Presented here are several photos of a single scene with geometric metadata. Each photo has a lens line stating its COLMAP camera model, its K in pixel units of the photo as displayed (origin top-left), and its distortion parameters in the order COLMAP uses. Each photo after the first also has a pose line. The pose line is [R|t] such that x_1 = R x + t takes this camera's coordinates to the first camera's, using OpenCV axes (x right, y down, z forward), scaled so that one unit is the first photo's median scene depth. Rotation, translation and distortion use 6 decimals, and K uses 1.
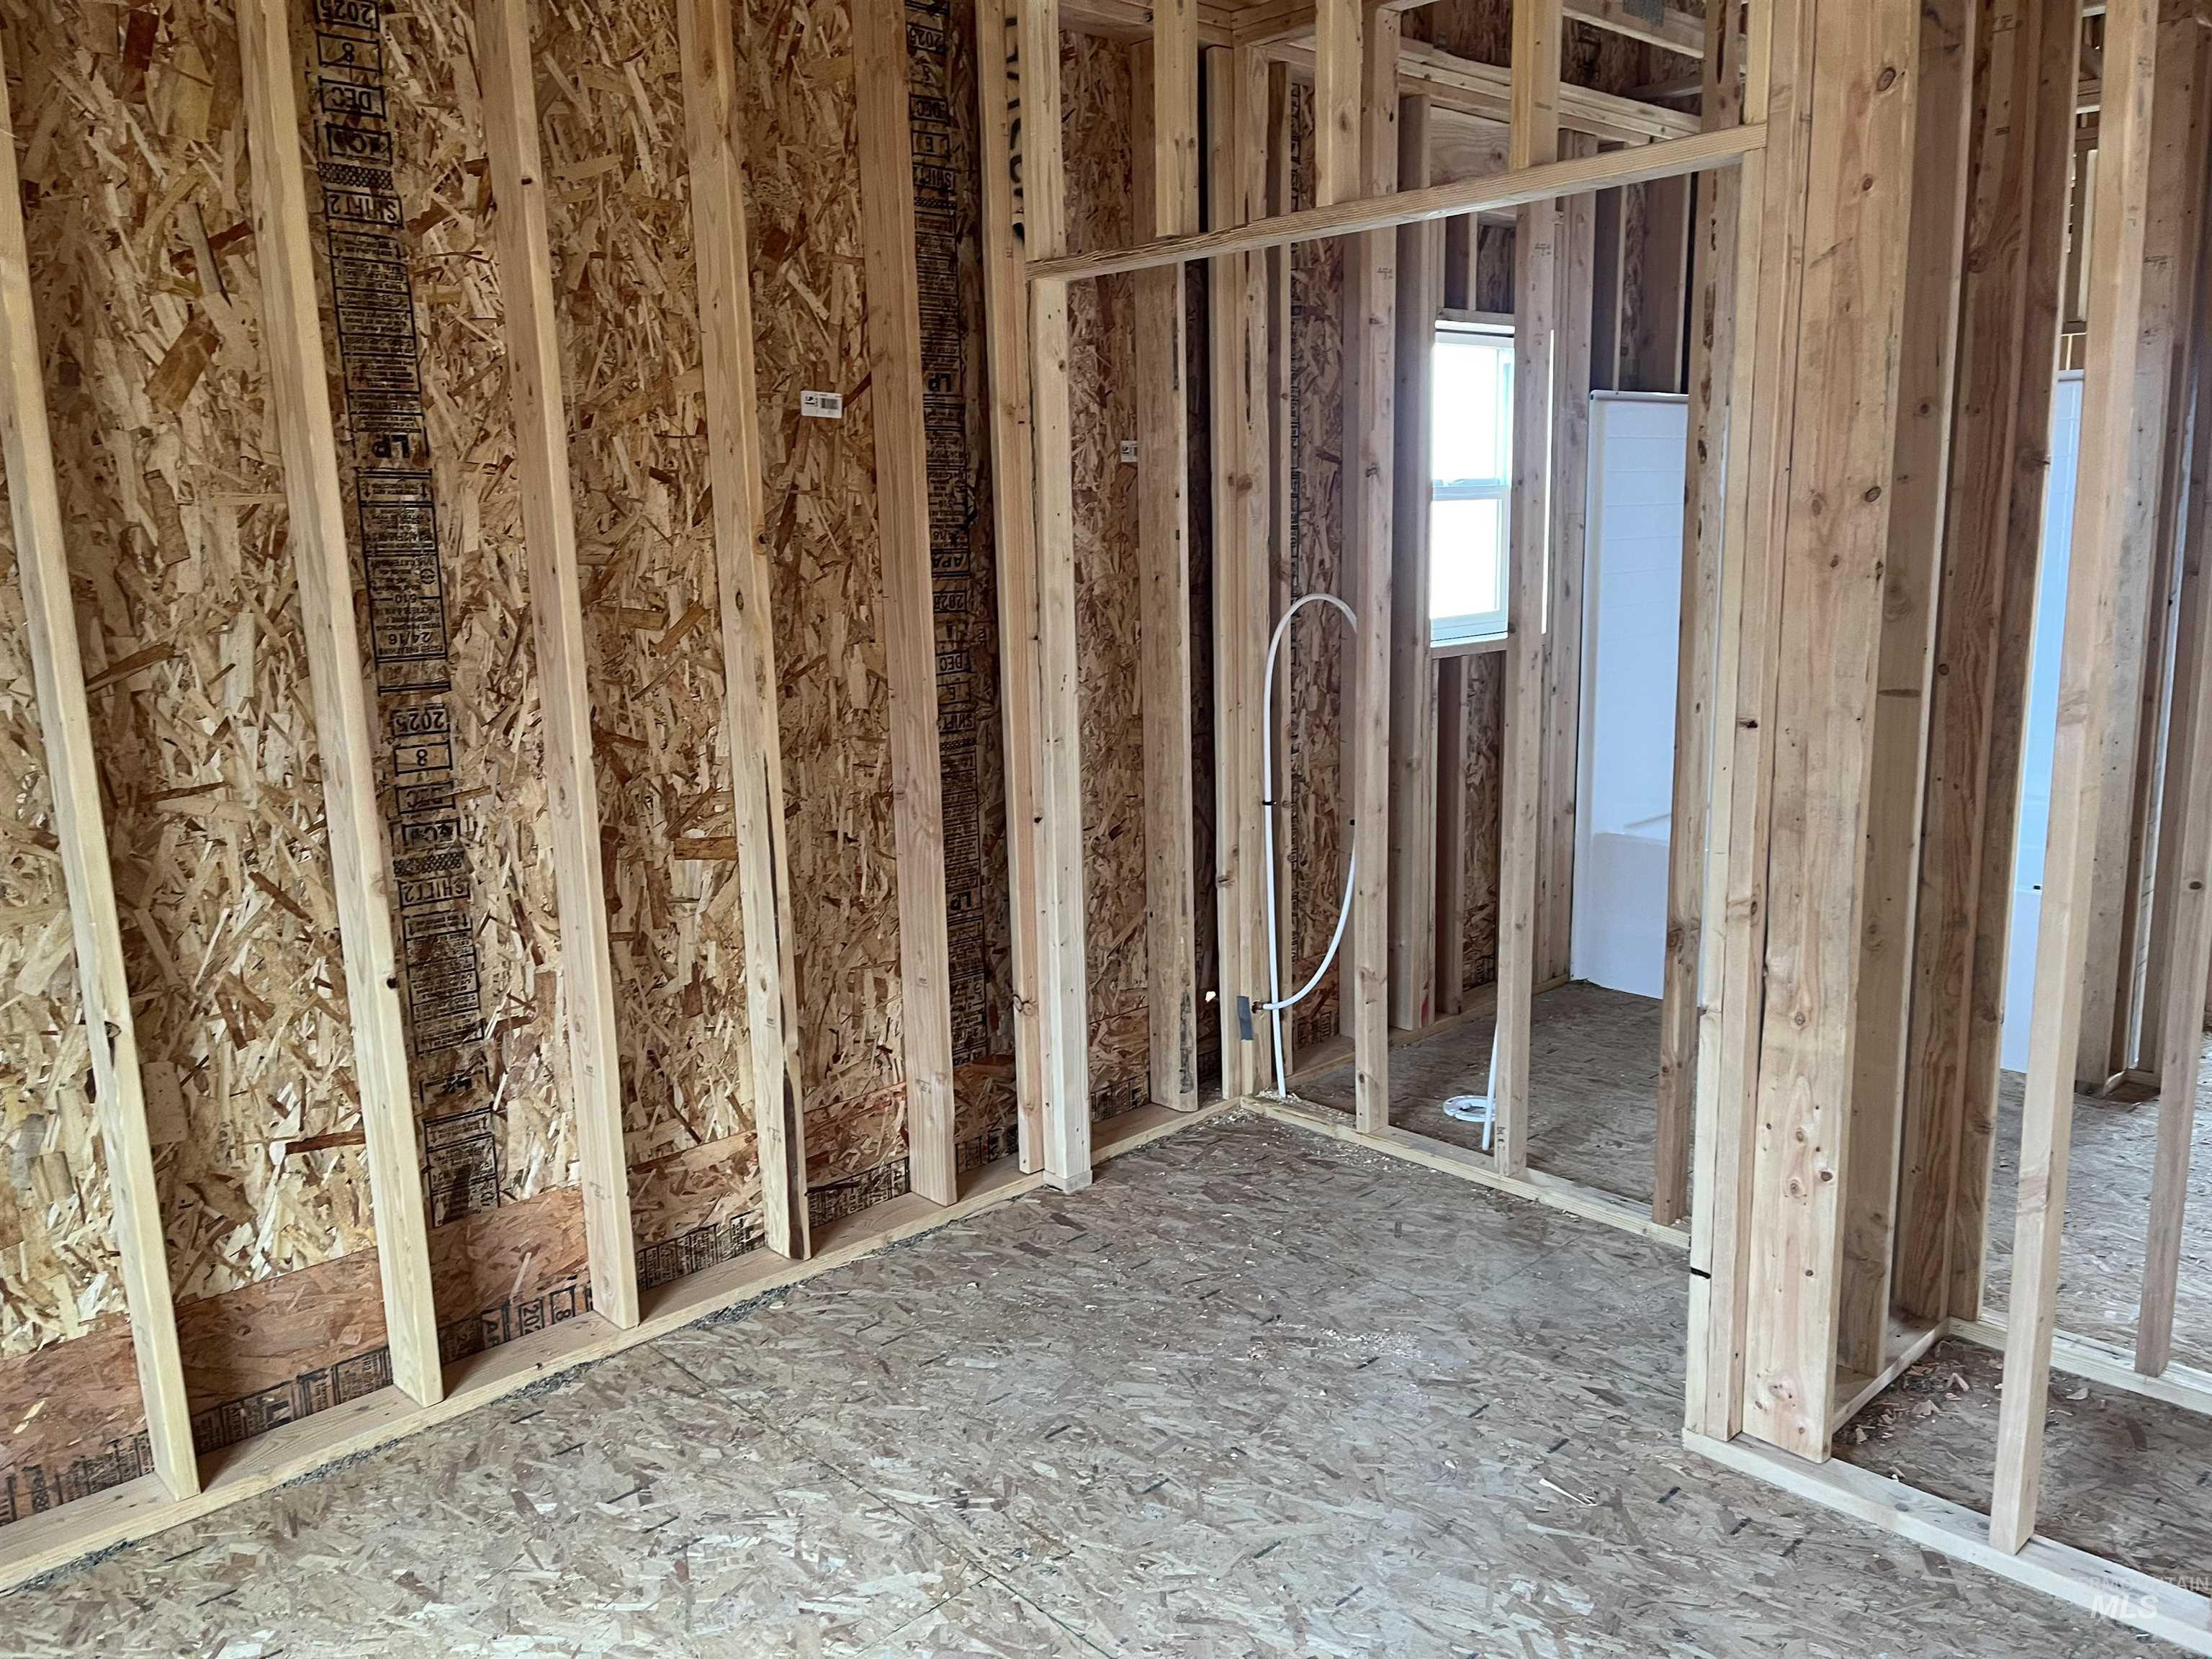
lens RADIAL K [[1676.2, 0, 1088.0], [0, 1676.2, 836.4], [0, 0, 1]] dist [0.079350, -0.094425]
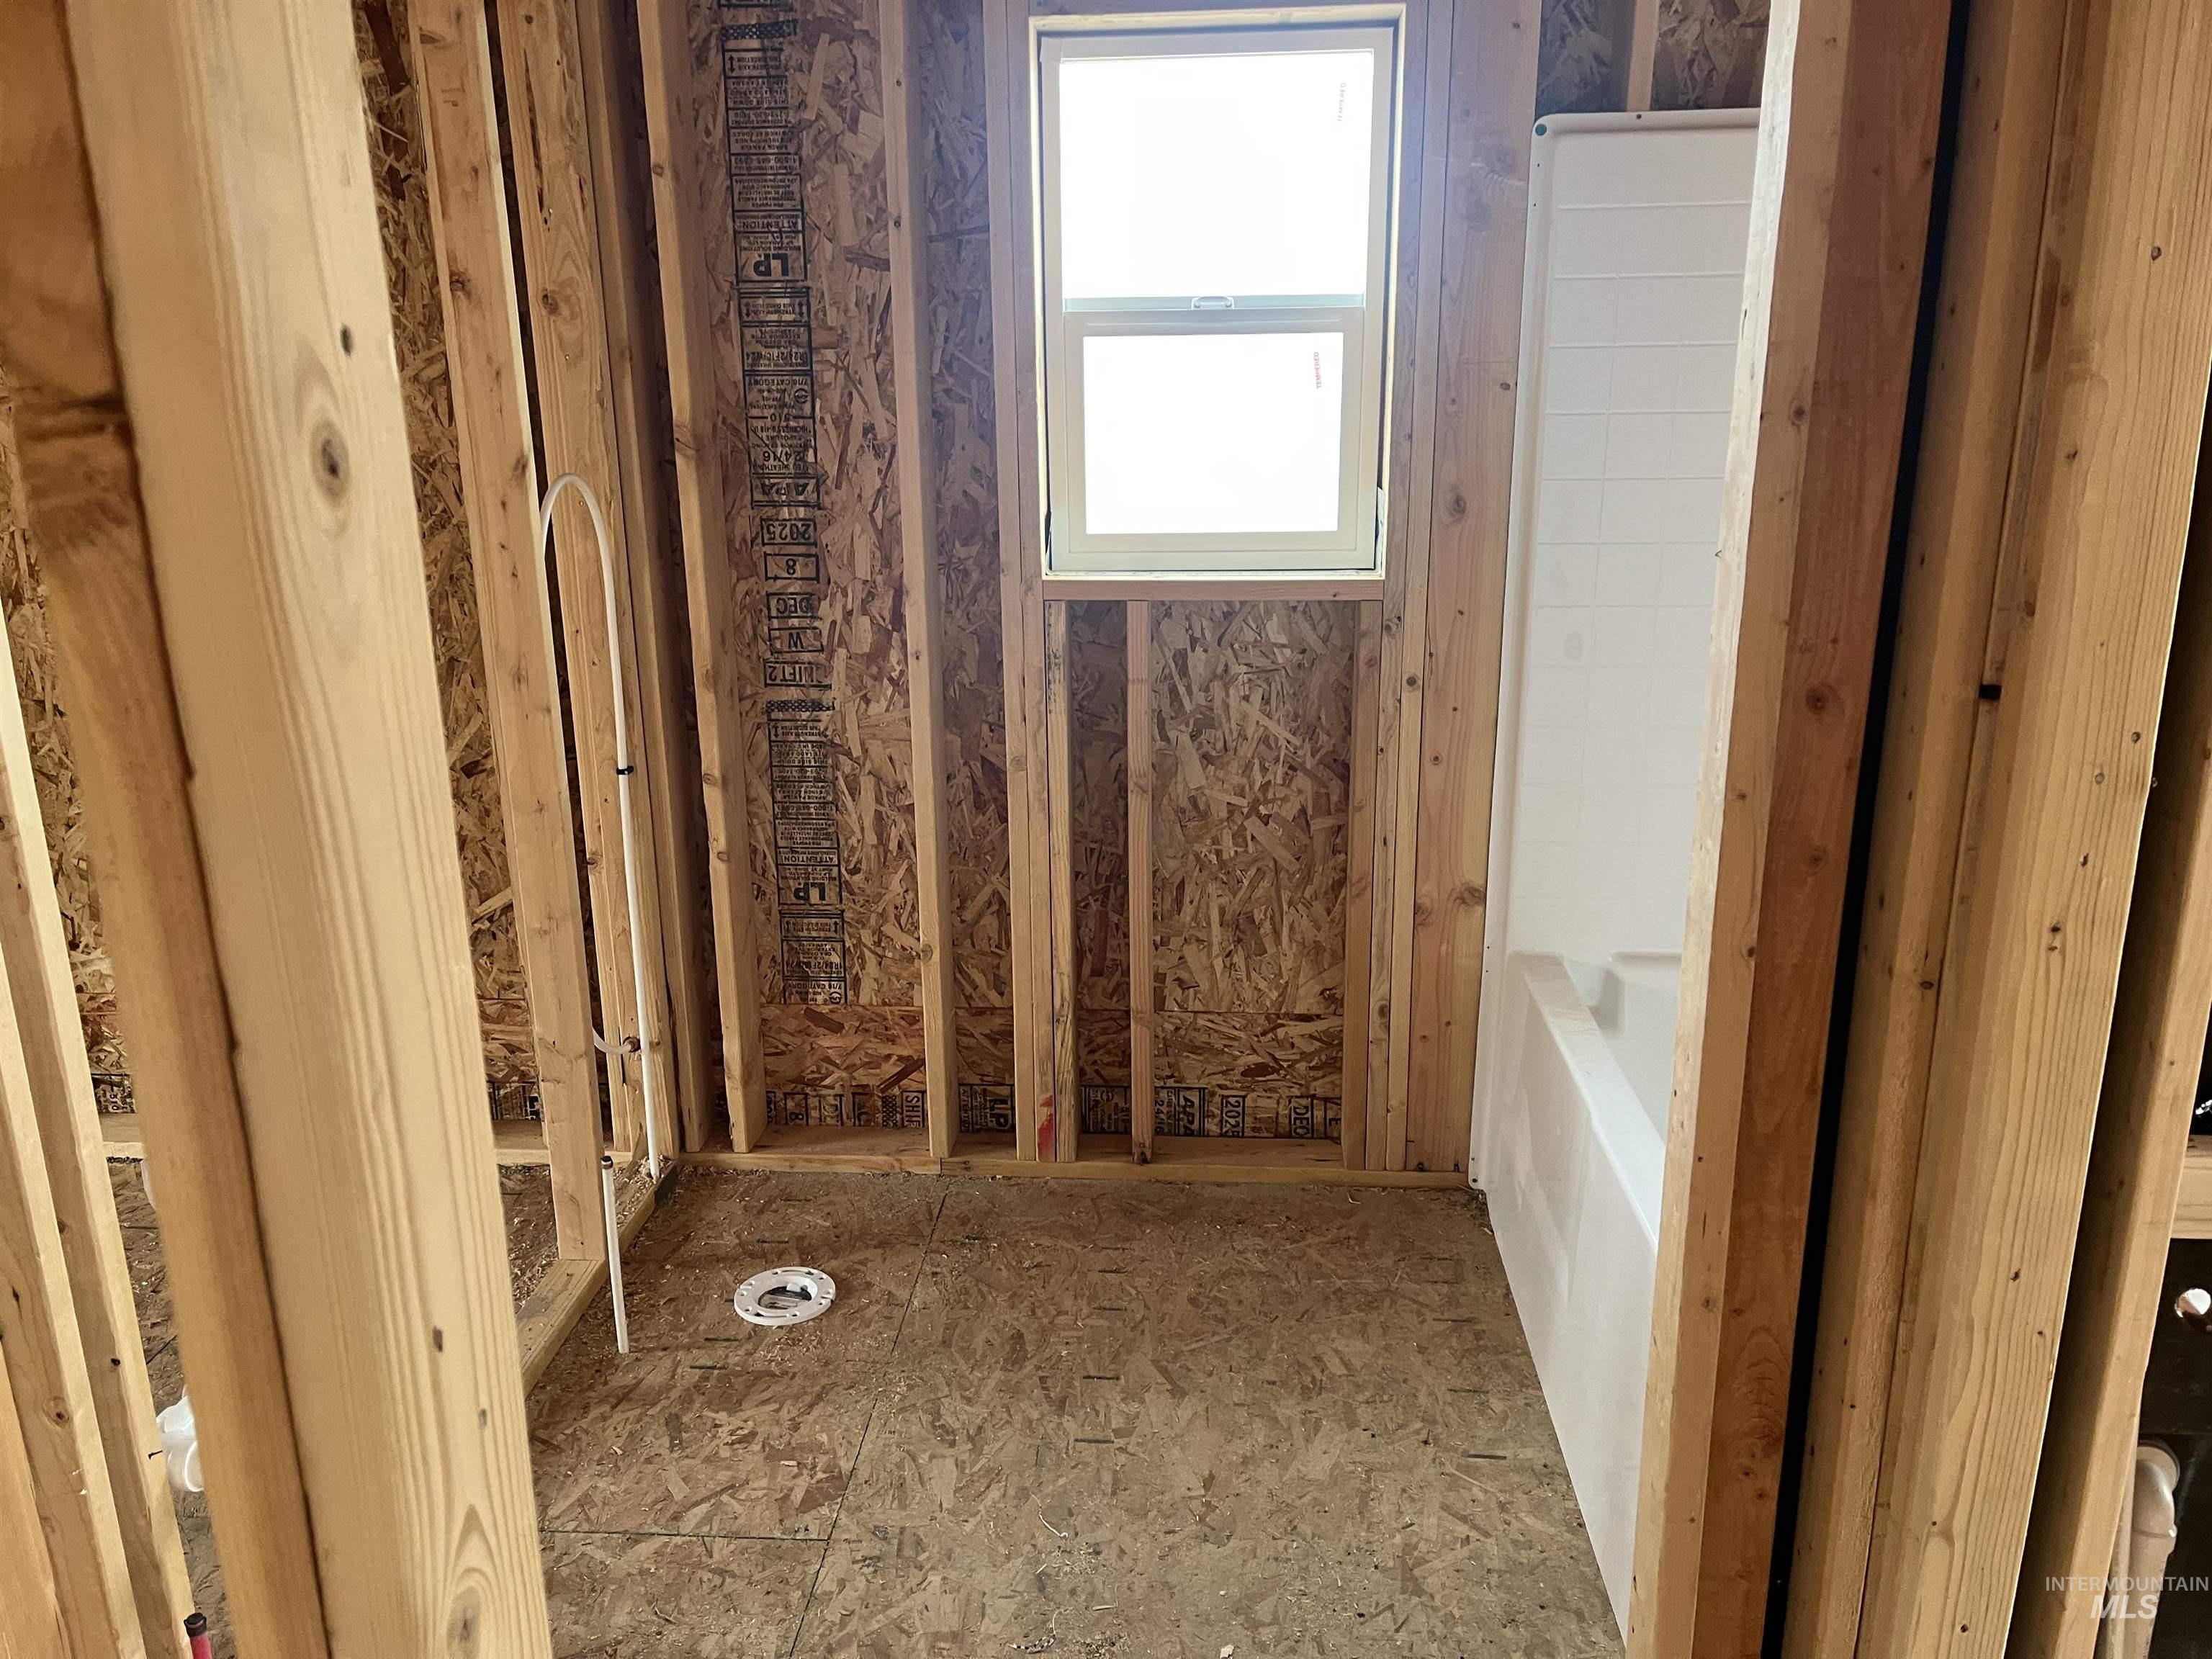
lens RADIAL K [[1676.2, 0, 1088.0], [0, 1676.2, 836.4], [0, 0, 1]] dist [0.079350, -0.094425]
pose [[0.672820, 0.213650, -0.708284, 0.665948], [-0.147047, 0.976910, 0.154996, -0.117006], [0.725045, -0.000133, 0.688701, 0.583658]]
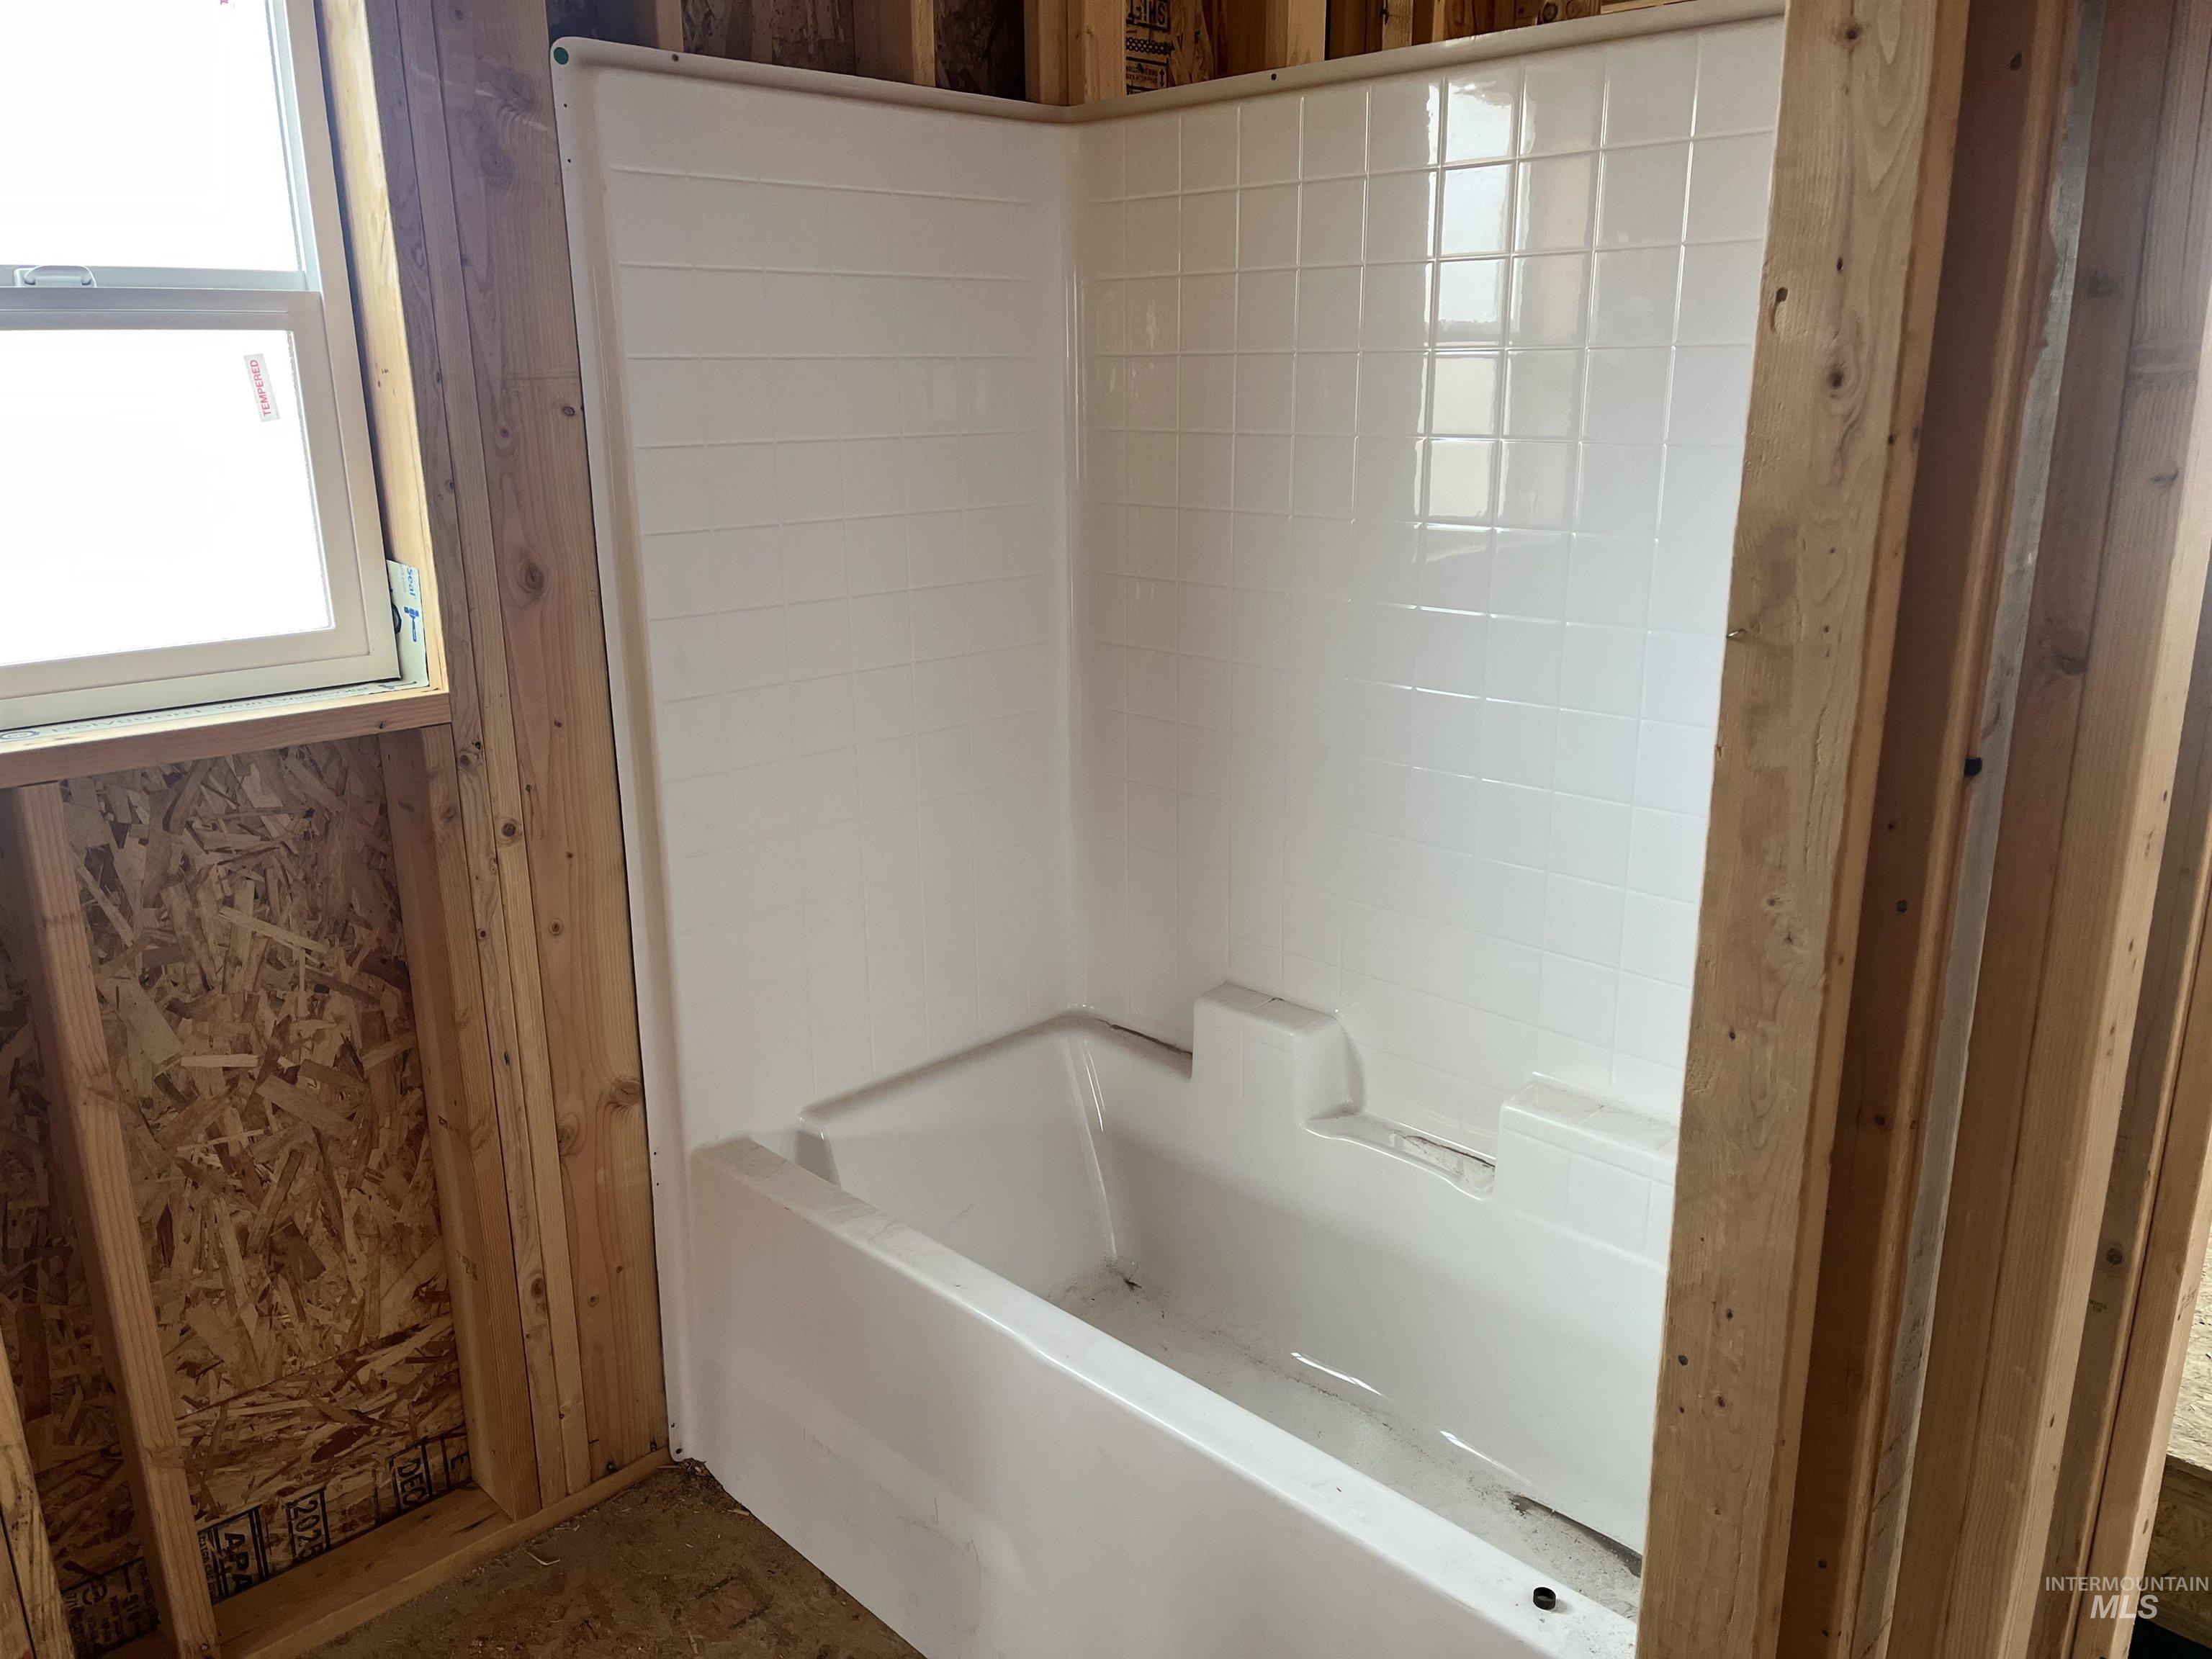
lens RADIAL K [[1676.2, 0, 1088.0], [0, 1676.2, 836.4], [0, 0, 1]] dist [0.079350, -0.094425]
pose [[0.999477, 0.008212, 0.031273, 0.433911], [-0.010618, 0.996930, 0.077573, -0.127783], [-0.030540, -0.077865, 0.996496, 0.656338]]
